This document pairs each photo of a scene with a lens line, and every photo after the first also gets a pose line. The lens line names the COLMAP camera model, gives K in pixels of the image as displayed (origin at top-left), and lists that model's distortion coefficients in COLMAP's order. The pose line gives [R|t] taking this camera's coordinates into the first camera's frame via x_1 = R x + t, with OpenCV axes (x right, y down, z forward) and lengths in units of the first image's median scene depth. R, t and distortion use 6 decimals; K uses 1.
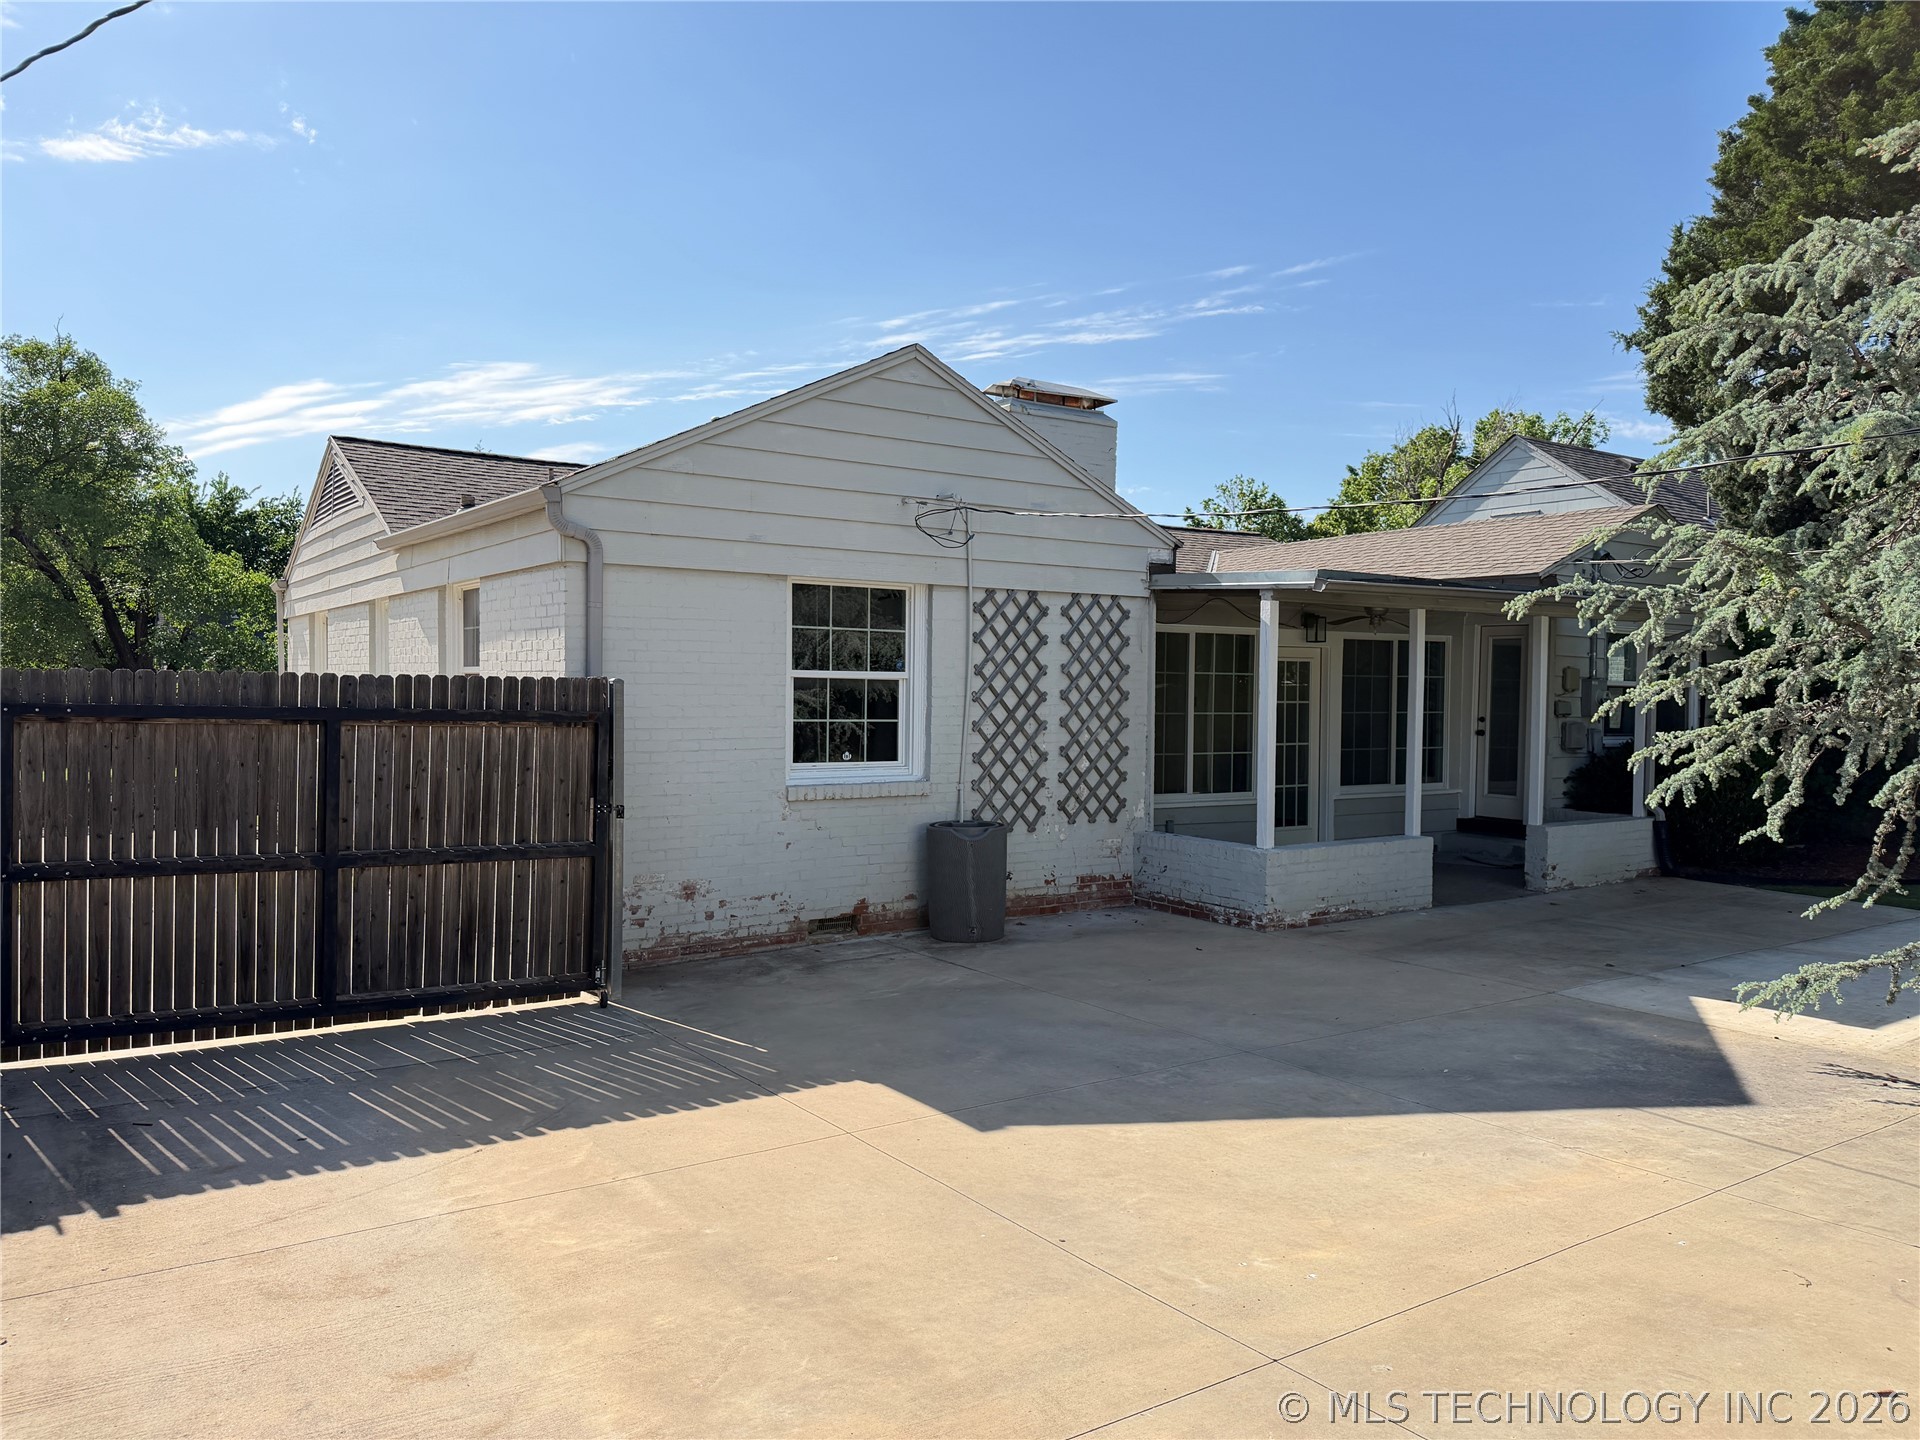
lens RADIAL K [[1455.9, 0, 832.1], [0, 1455.9, 708.3], [0, 0, 1]] dist [-0.000439, -0.004971]
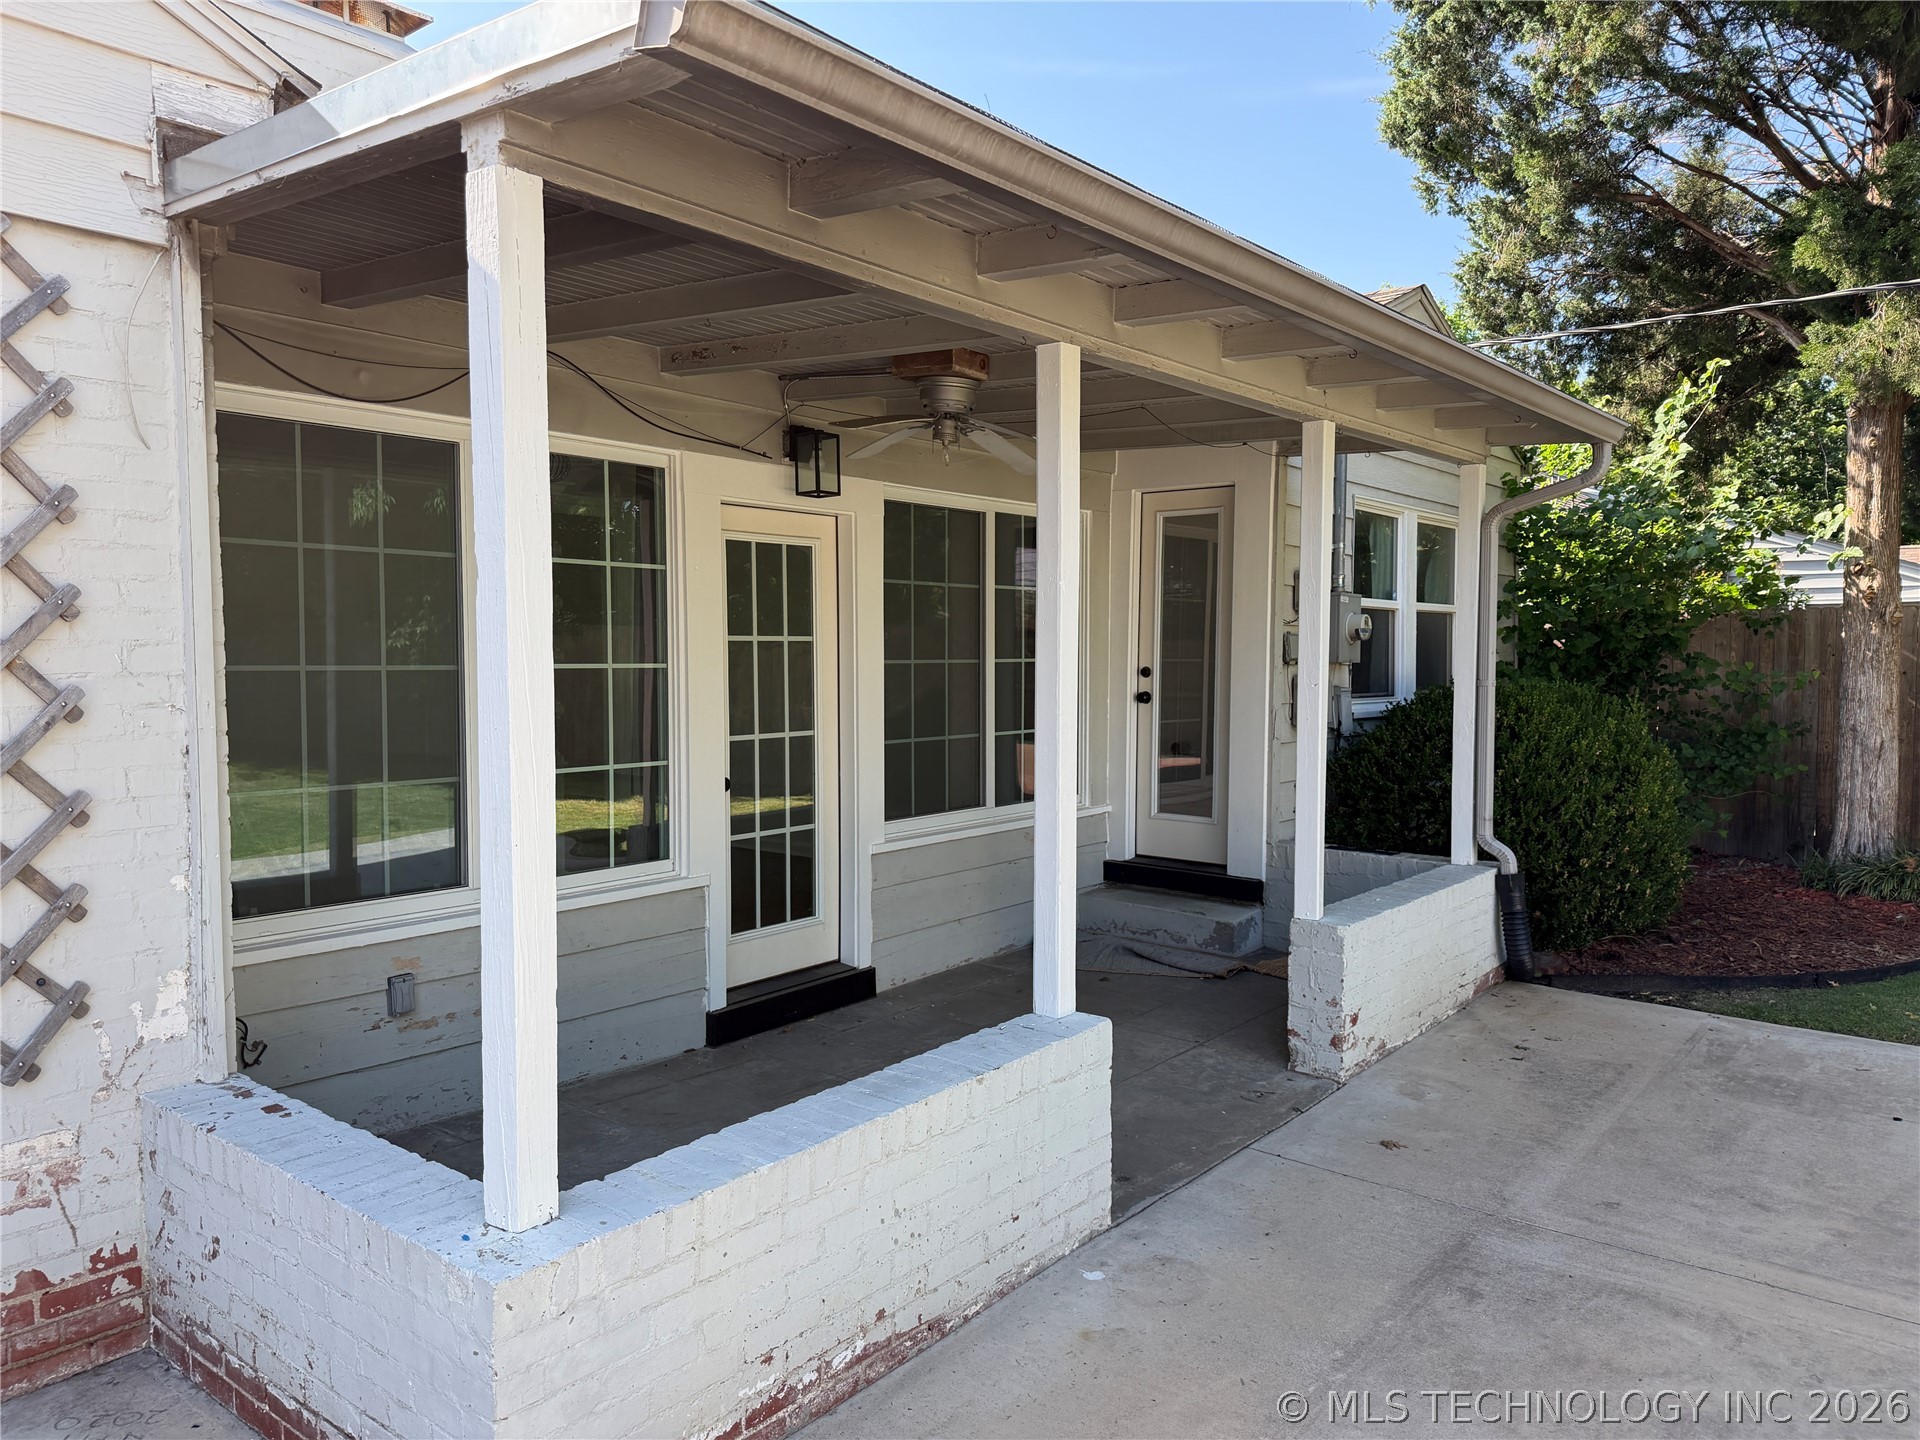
lens RADIAL K [[1333.7, 0, 946.9], [0, 1333.7, 714.7], [0, 0, 1]] dist [0.011010, -0.000902]
pose [[0.941289, -0.028714, 0.336379, 0.271083], [0.018004, 0.999228, 0.034917, 0.006271], [-0.337122, -0.026811, 0.941079, 0.714063]]
